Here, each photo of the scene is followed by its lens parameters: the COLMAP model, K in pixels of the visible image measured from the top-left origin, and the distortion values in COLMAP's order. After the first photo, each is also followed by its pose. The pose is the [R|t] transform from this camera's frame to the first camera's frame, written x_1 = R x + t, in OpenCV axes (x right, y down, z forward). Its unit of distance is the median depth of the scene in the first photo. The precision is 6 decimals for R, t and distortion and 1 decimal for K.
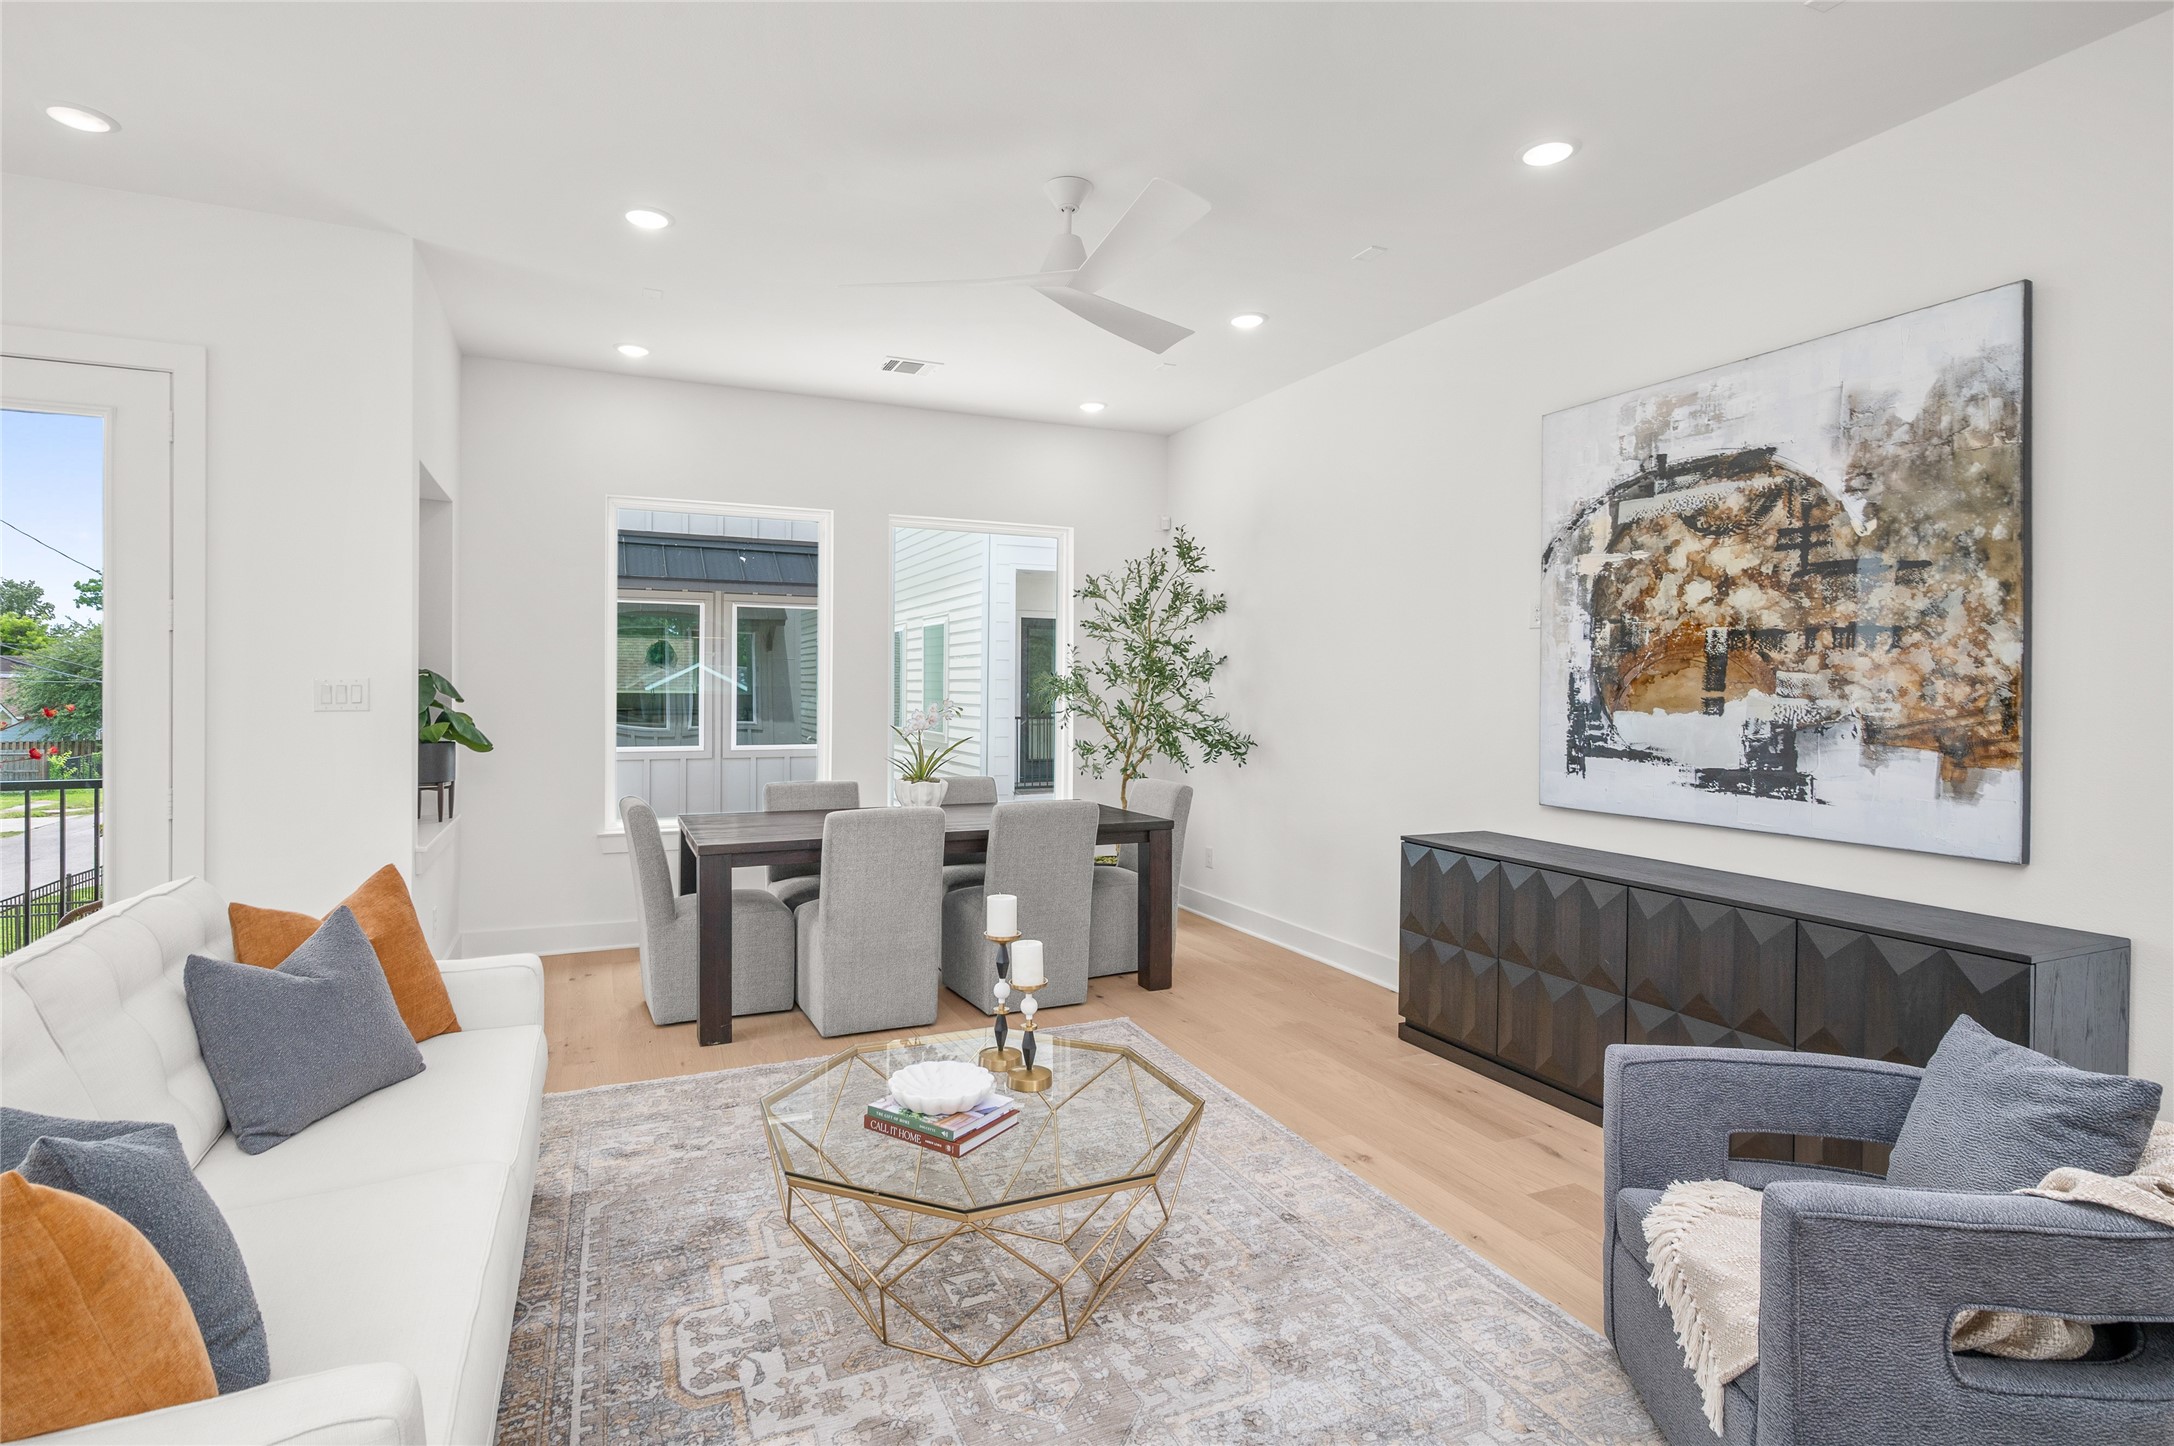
lens RADIAL K [[1048.9, 0, 1068.9], [0, 1048.9, 696.2], [0, 0, 1]] dist [-0.001004, -0.000617]
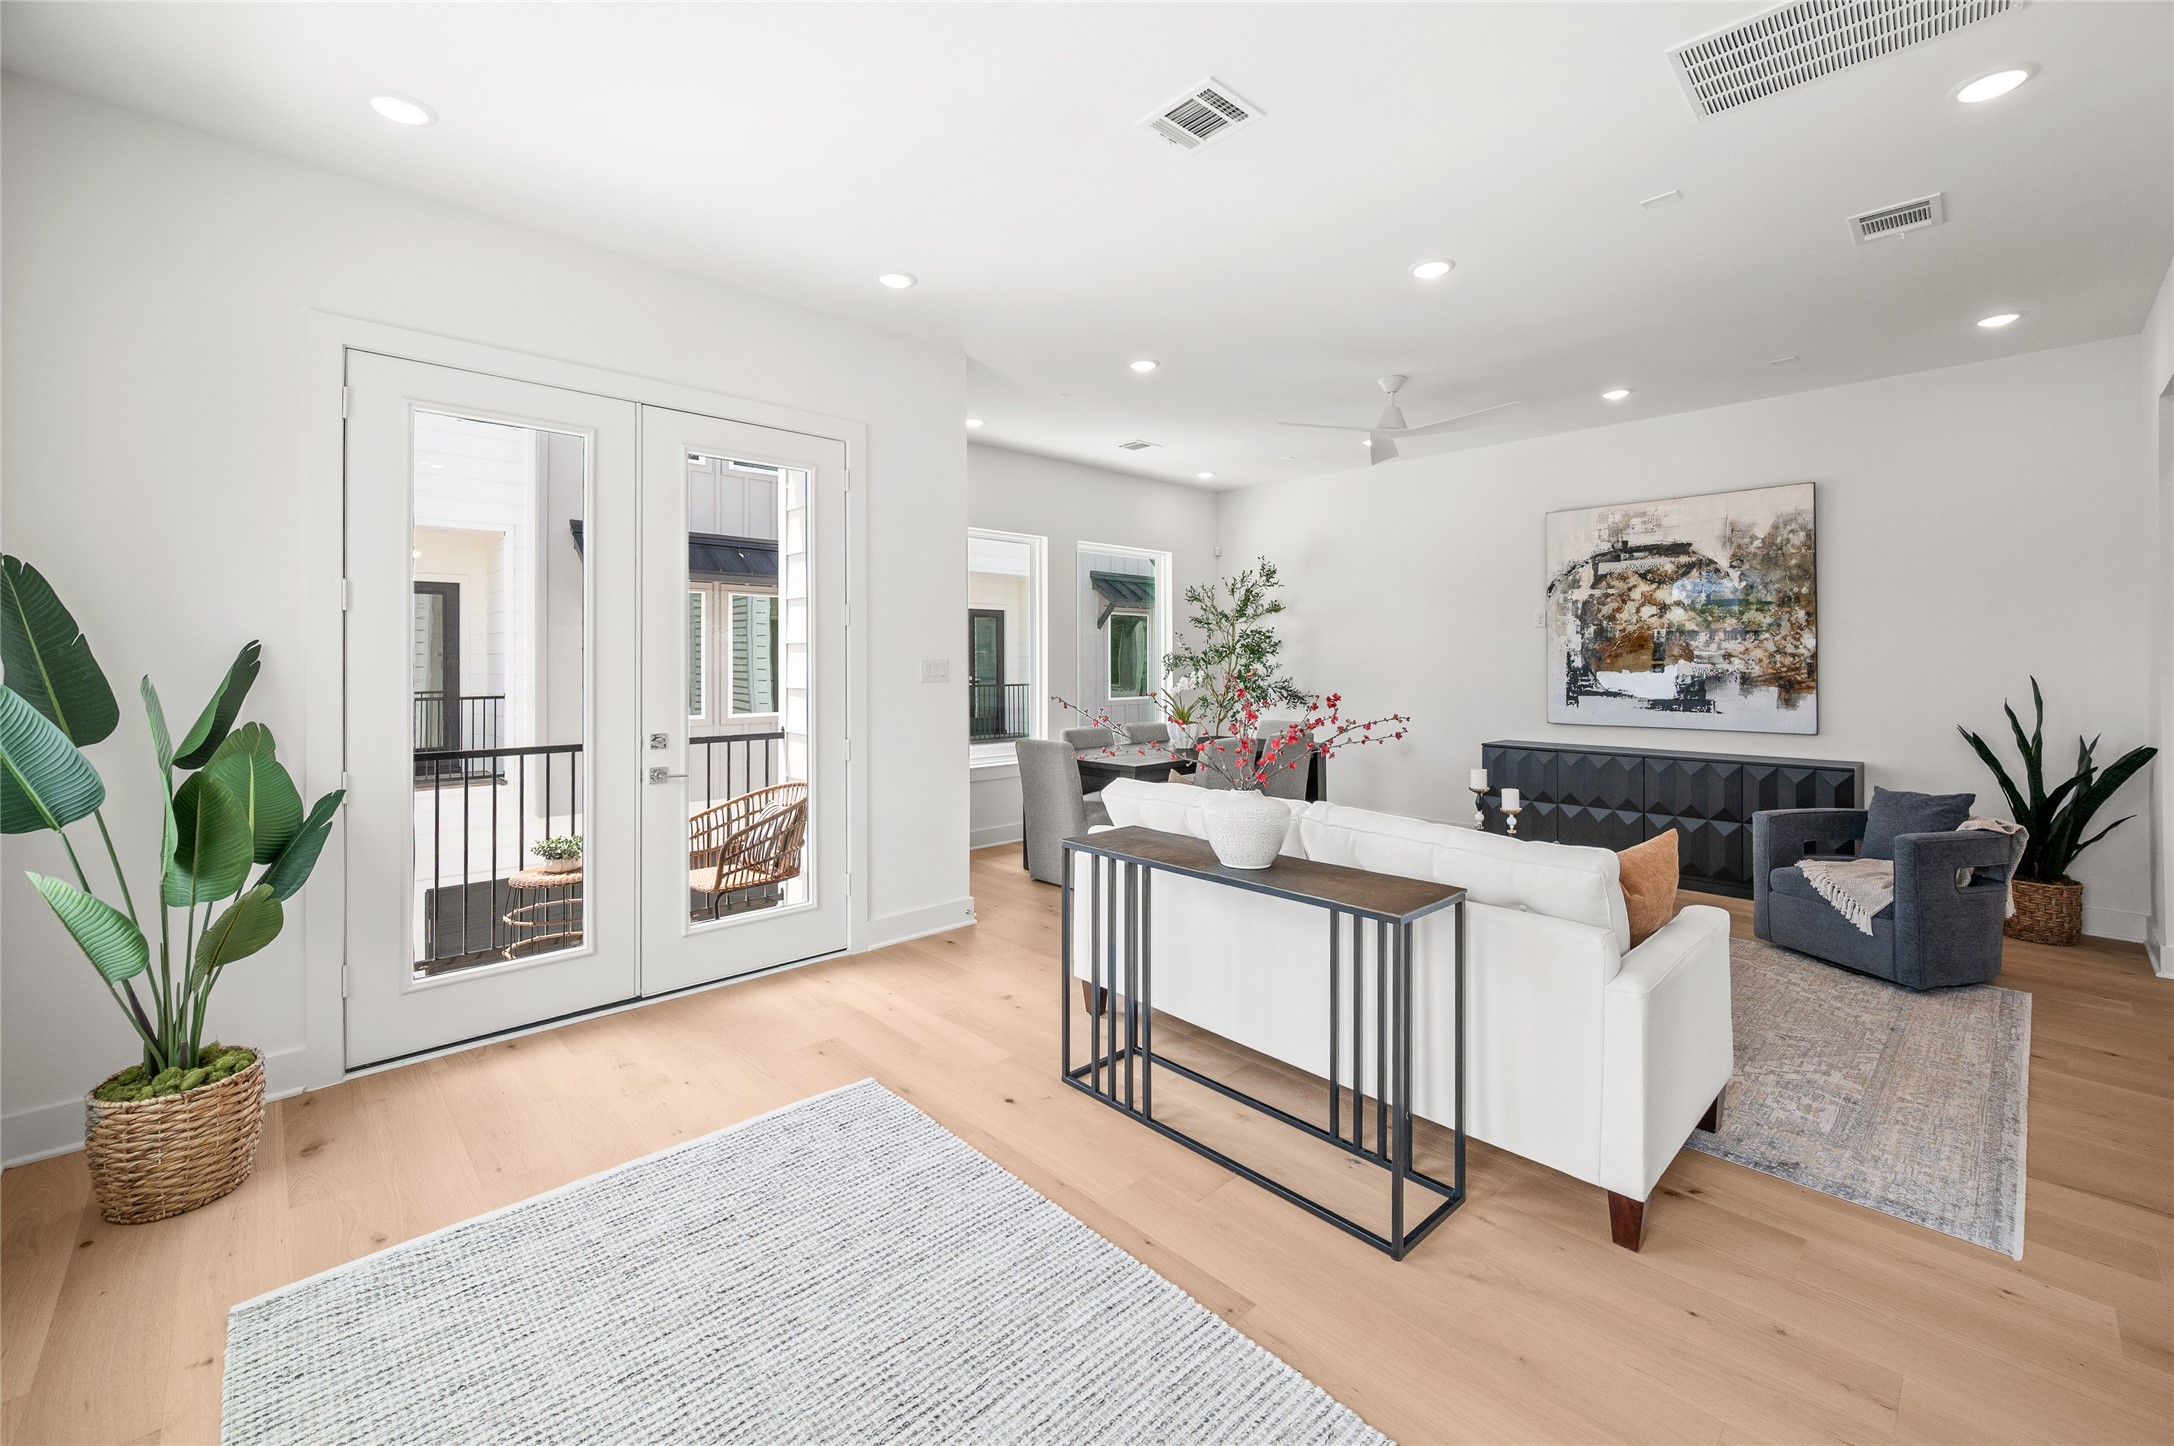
lens RADIAL K [[885.5, 0, 1079.8], [0, 885.5, 658.8], [0, 0, 1]] dist [-0.001647, 0.000341]
pose [[0.940956, -0.005810, 0.338478, -1.003187], [0.009757, 0.999903, -0.009960, -0.002658], [-0.338387, 0.012675, 0.940922, -0.223410]]
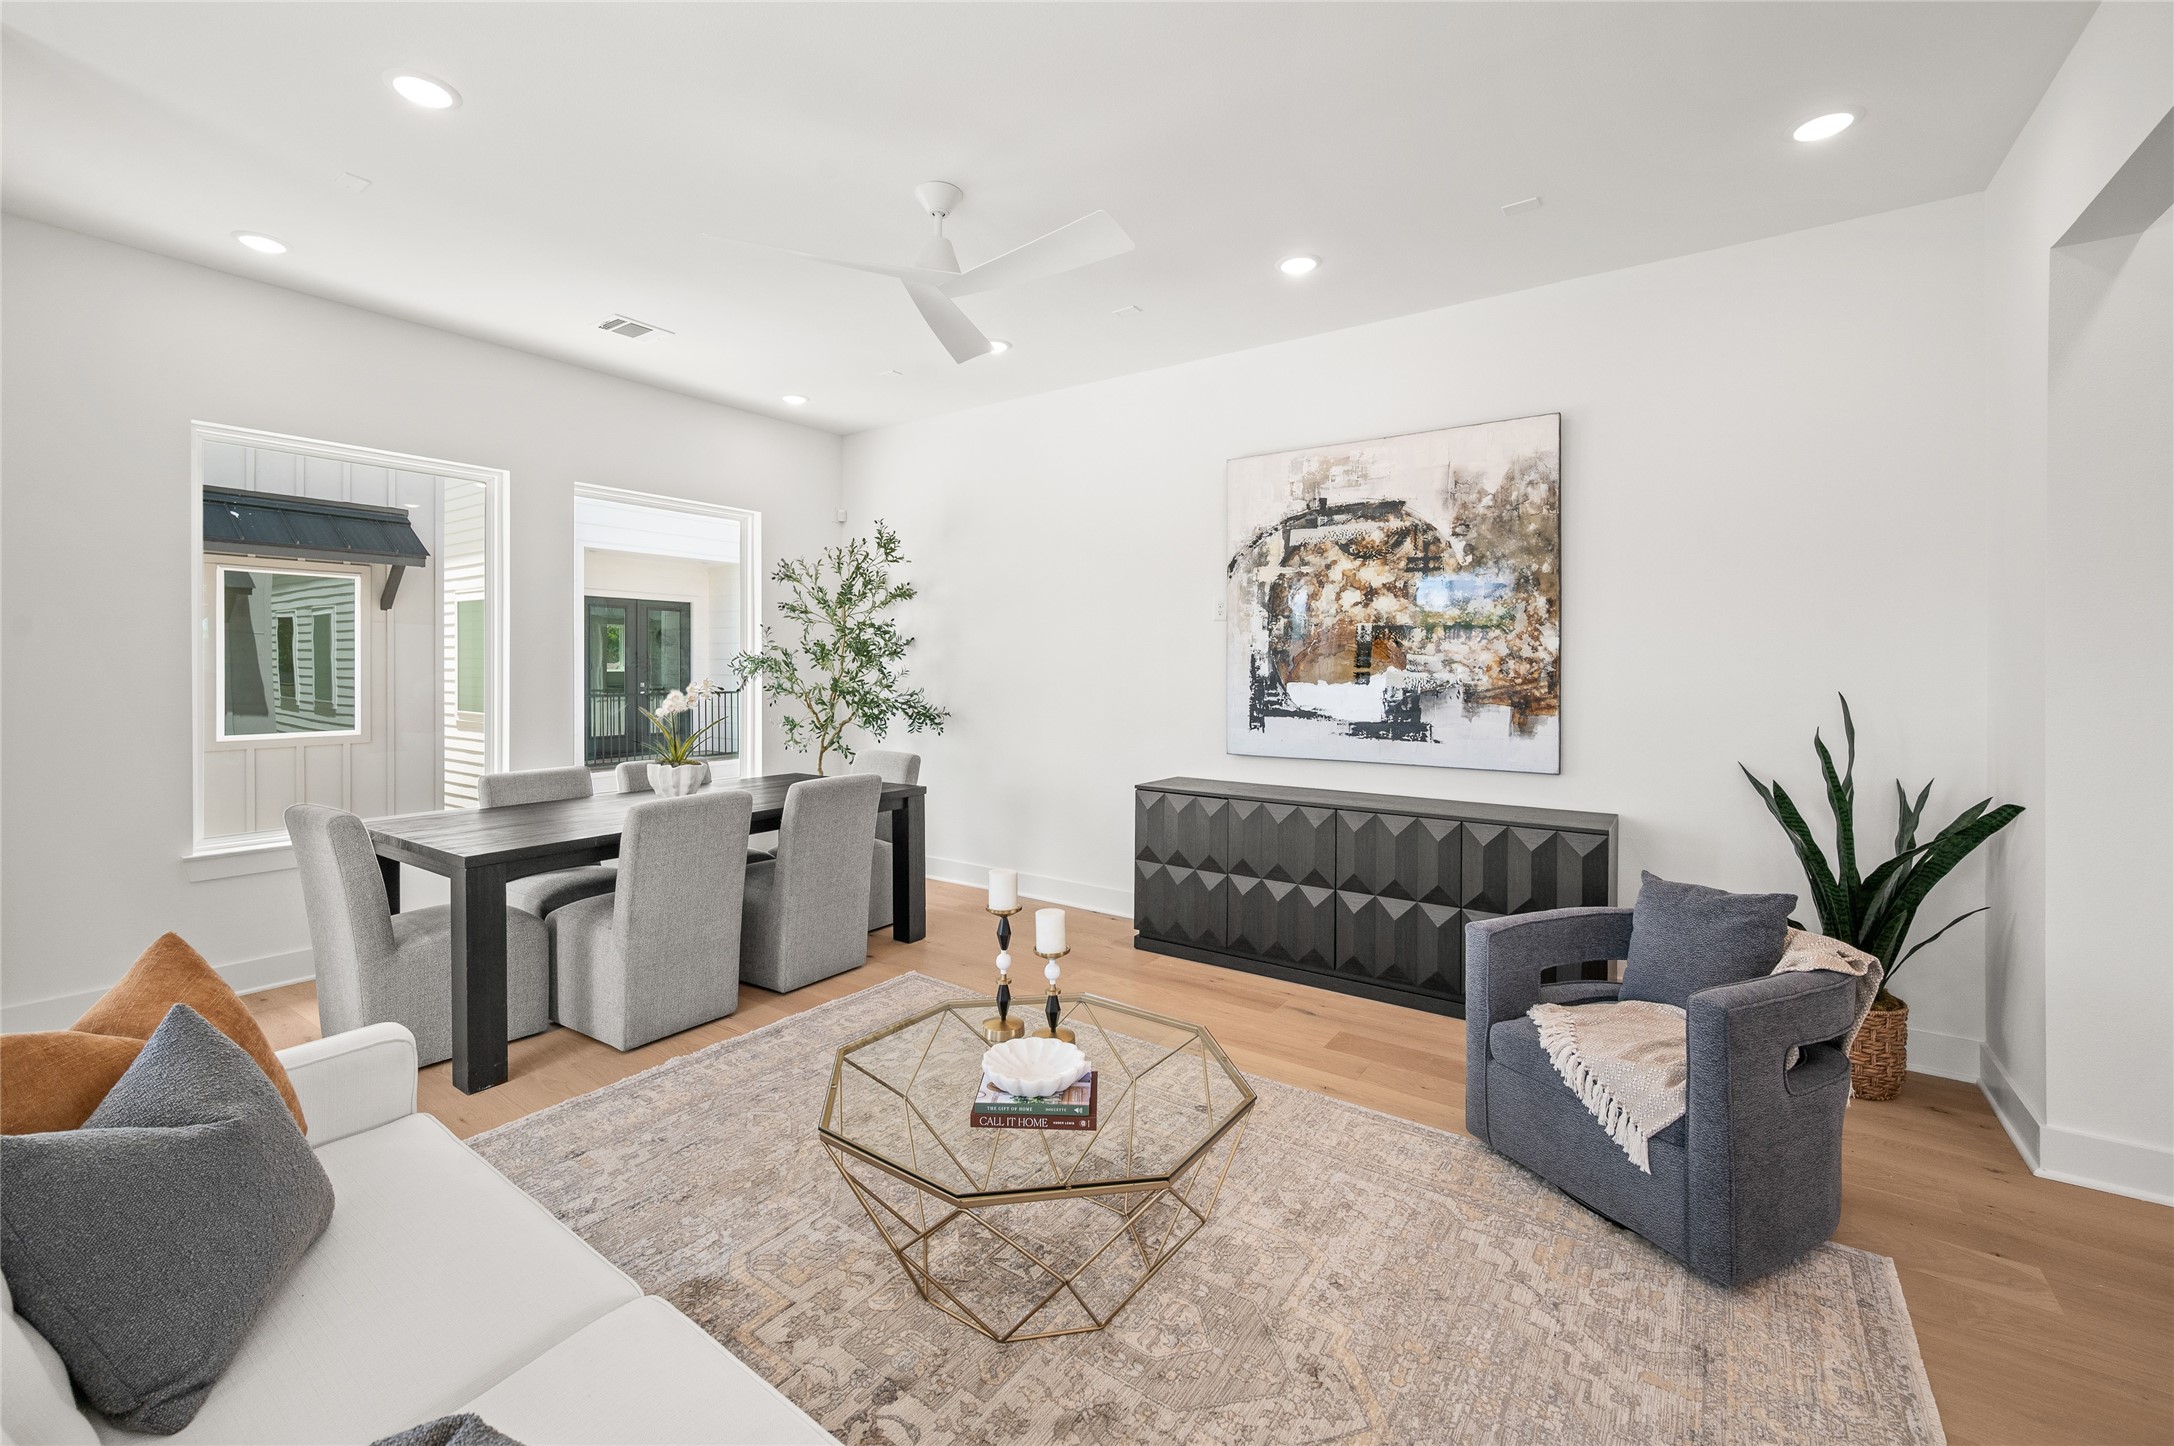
lens RADIAL K [[885.5, 0, 1061.8], [0, 885.5, 673.4], [0, 0, 1]] dist [-0.001647, 0.000341]
pose [[0.860790, -0.007783, 0.508900, -0.349831], [0.006650, 0.999970, 0.004046, -0.004739], [-0.508916, -0.000099, 0.860816, 0.169876]]
